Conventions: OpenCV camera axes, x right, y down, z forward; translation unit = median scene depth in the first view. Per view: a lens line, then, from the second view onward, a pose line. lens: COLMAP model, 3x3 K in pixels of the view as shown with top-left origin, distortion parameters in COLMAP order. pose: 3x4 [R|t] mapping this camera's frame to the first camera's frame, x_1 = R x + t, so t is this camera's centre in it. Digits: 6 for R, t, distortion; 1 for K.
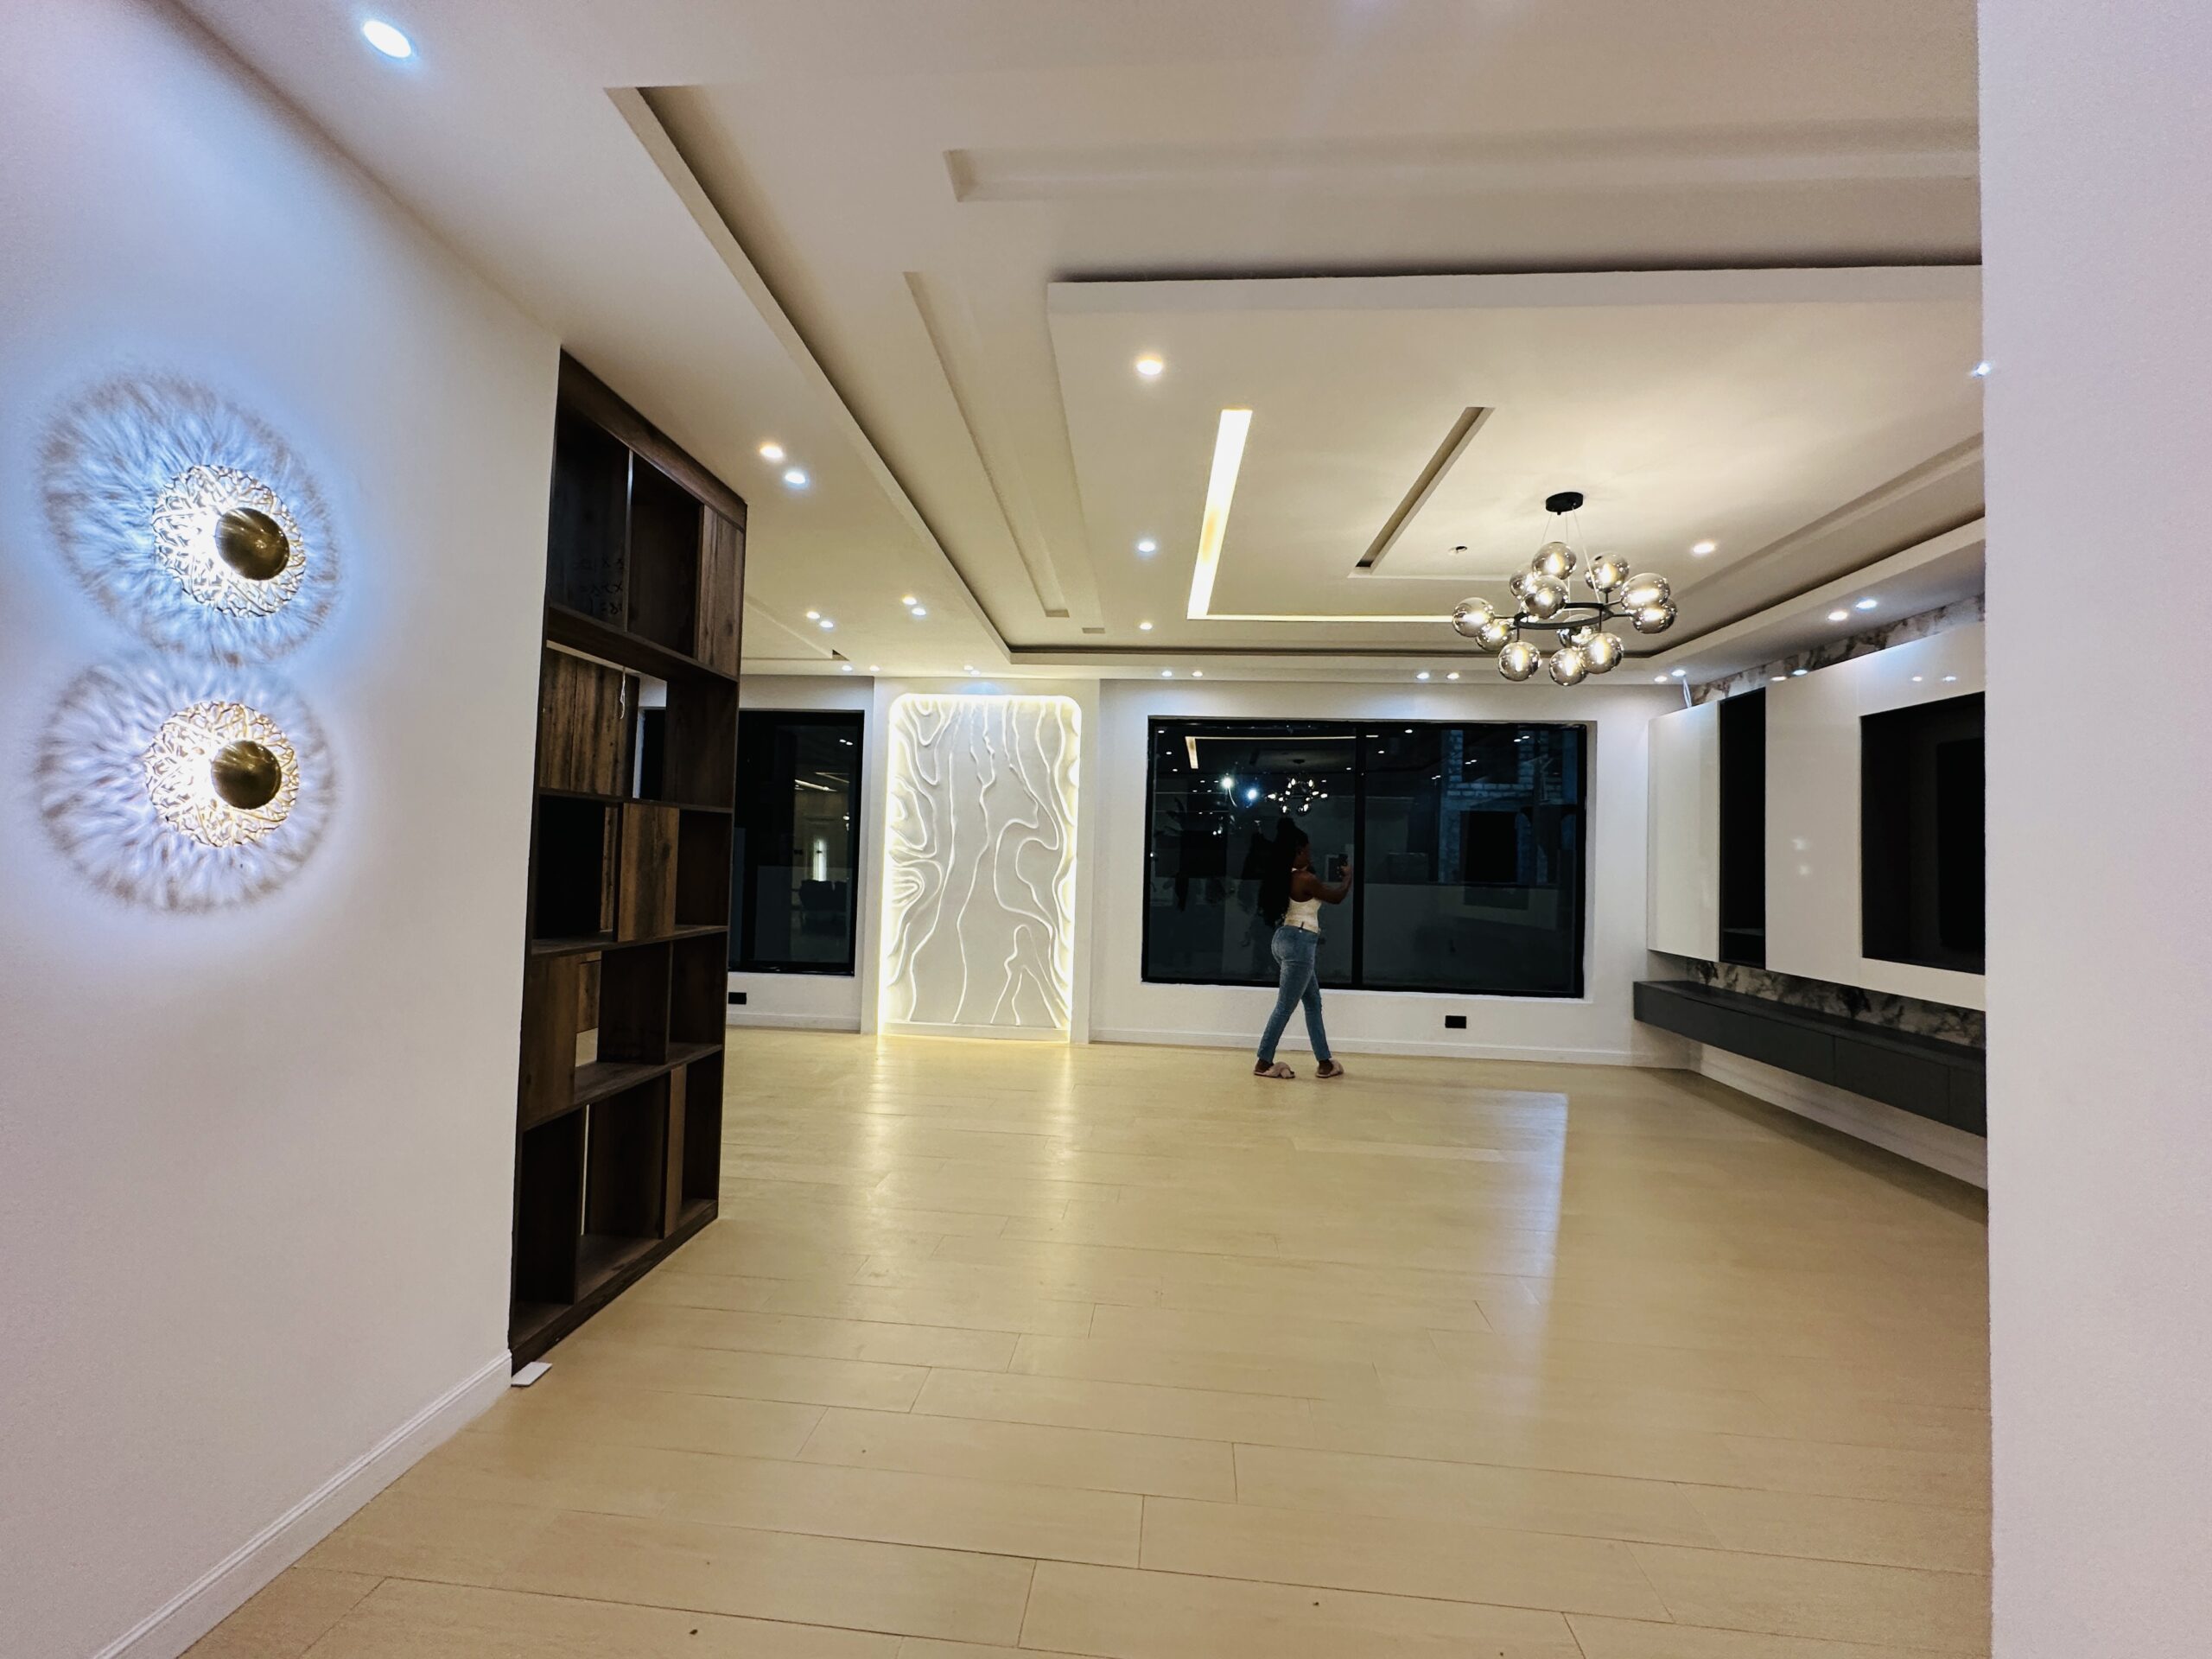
lens RADIAL K [[887.7, 0, 1104.9], [0, 887.7, 825.6], [0, 0, 1]] dist [-0.002642, 0.000657]
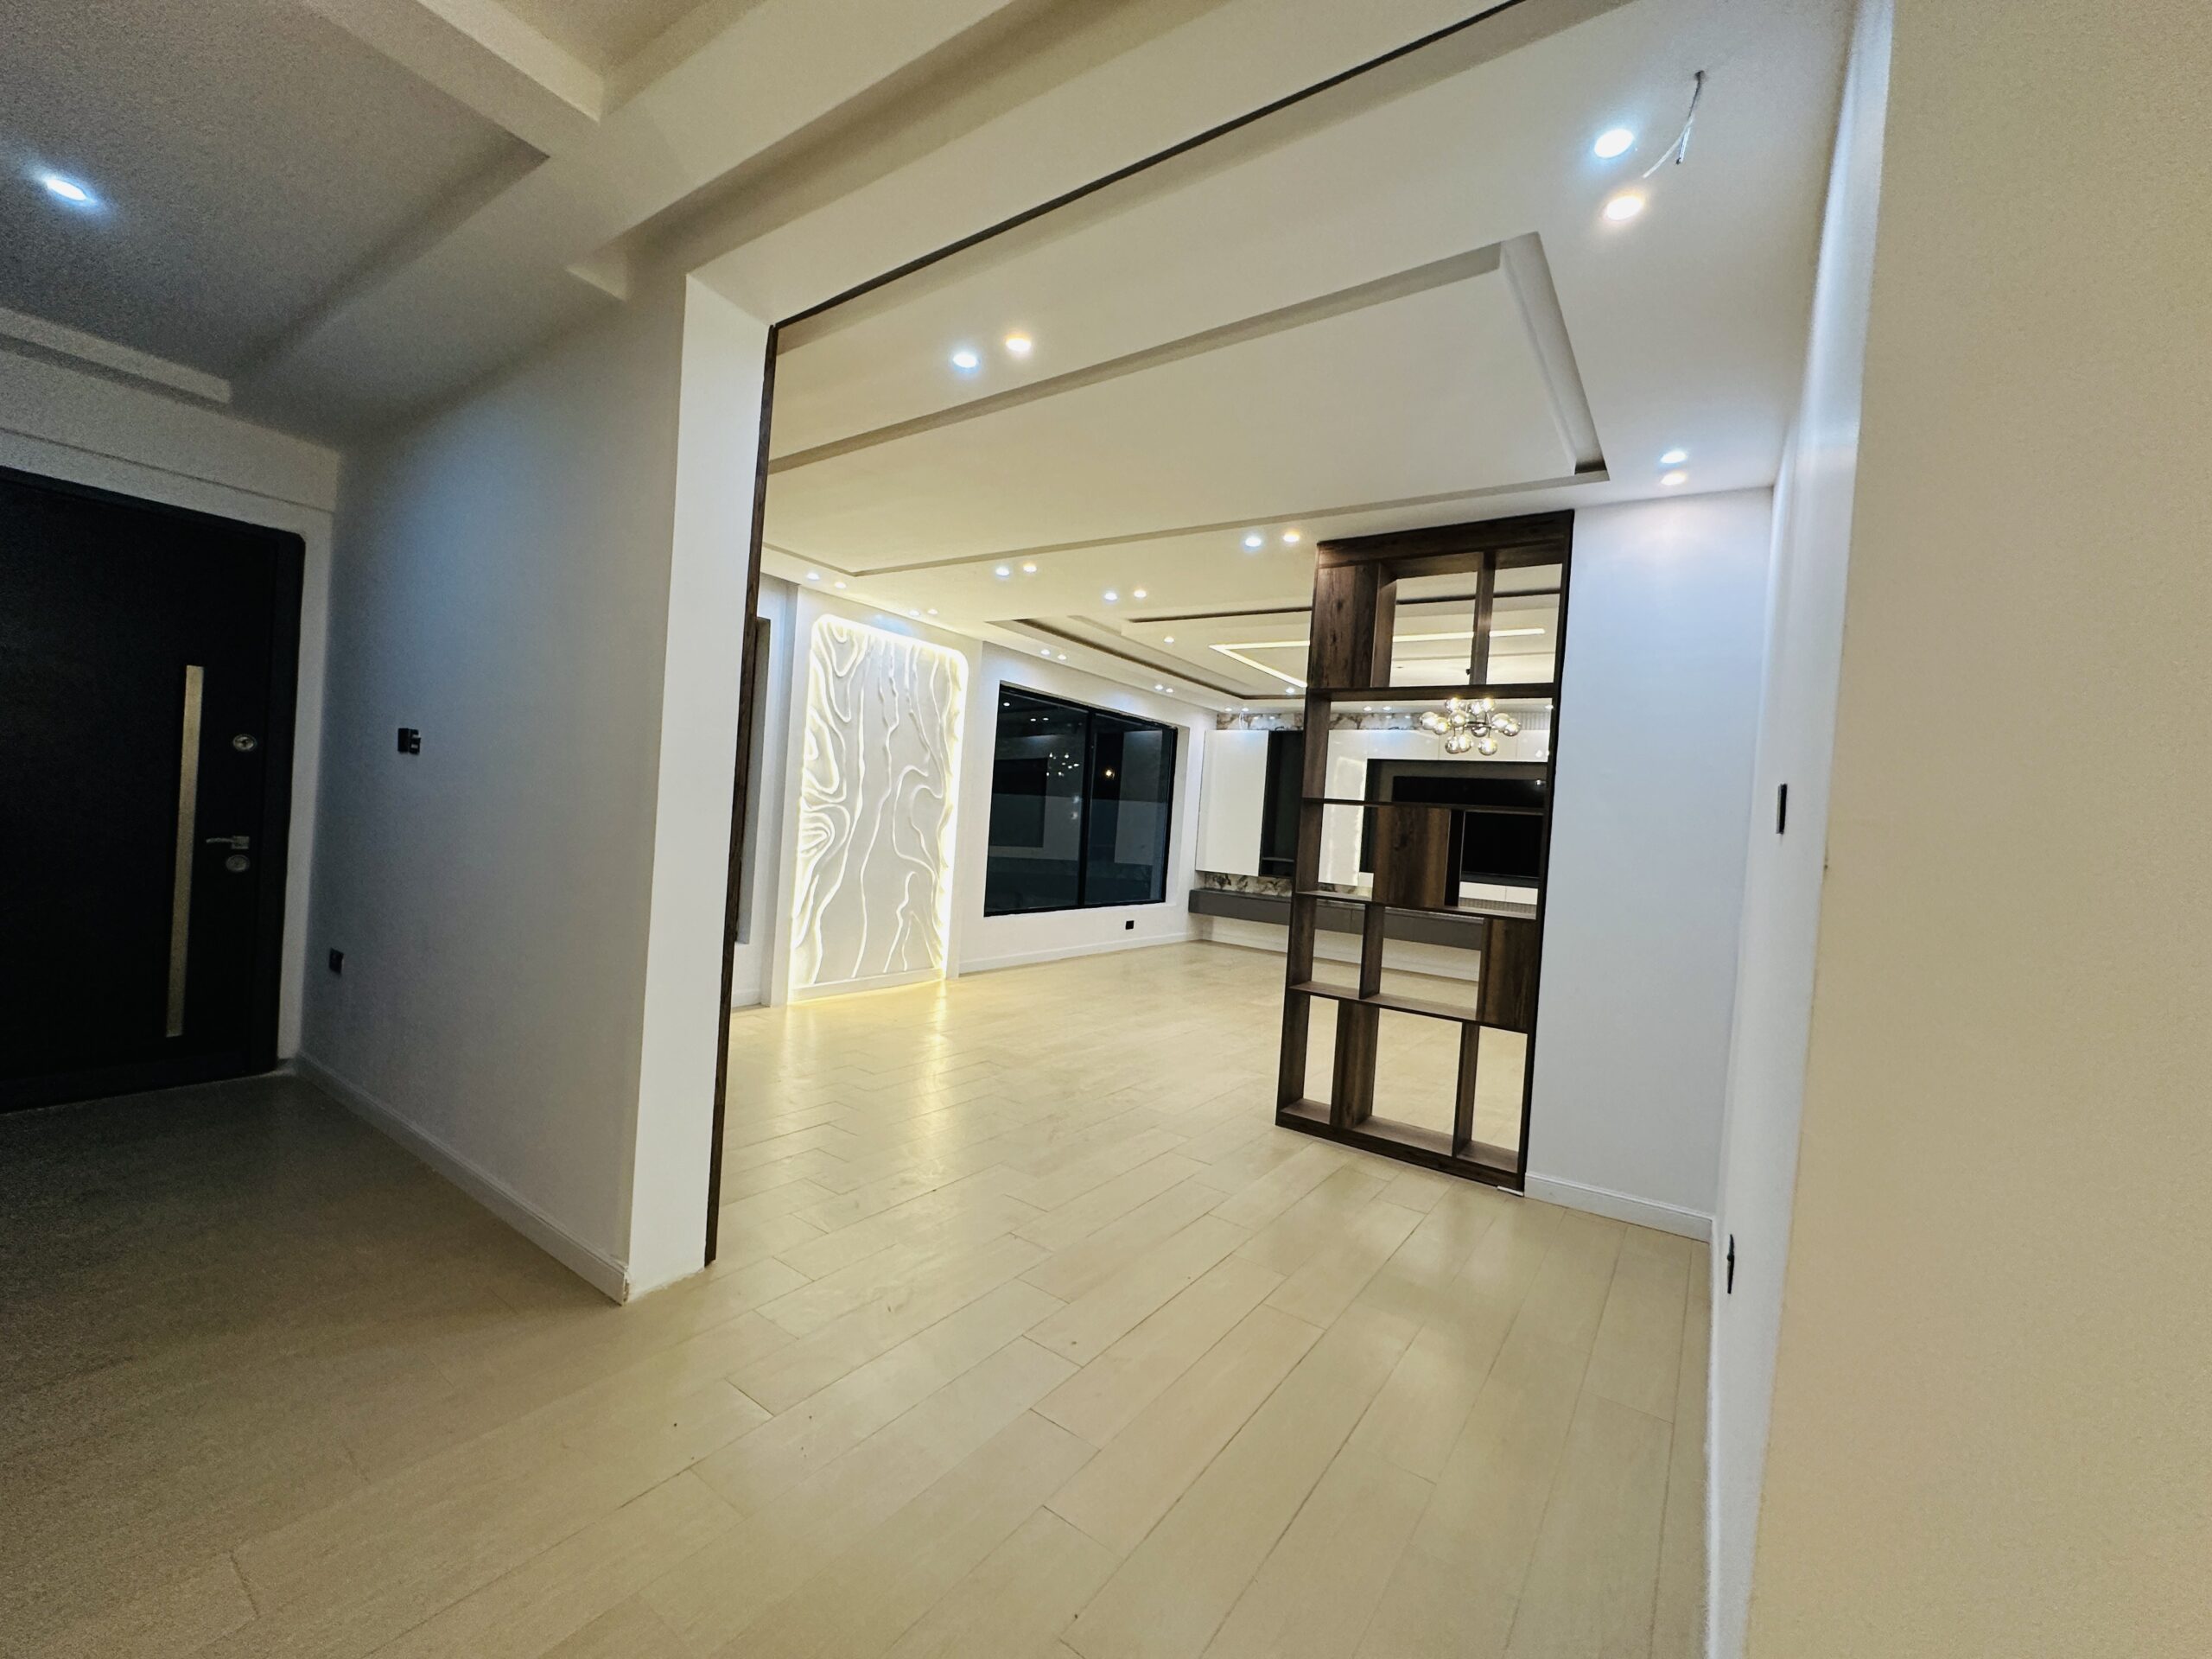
lens RADIAL K [[887.7, 0, 1108.7], [0, 887.7, 833.1], [0, 0, 1]] dist [-0.002642, 0.000657]
pose [[0.494116, -0.006725, 0.869370, -1.698828], [-0.088455, 0.994392, 0.057966, -0.019499], [-0.864884, -0.105542, 0.490750, 0.631452]]
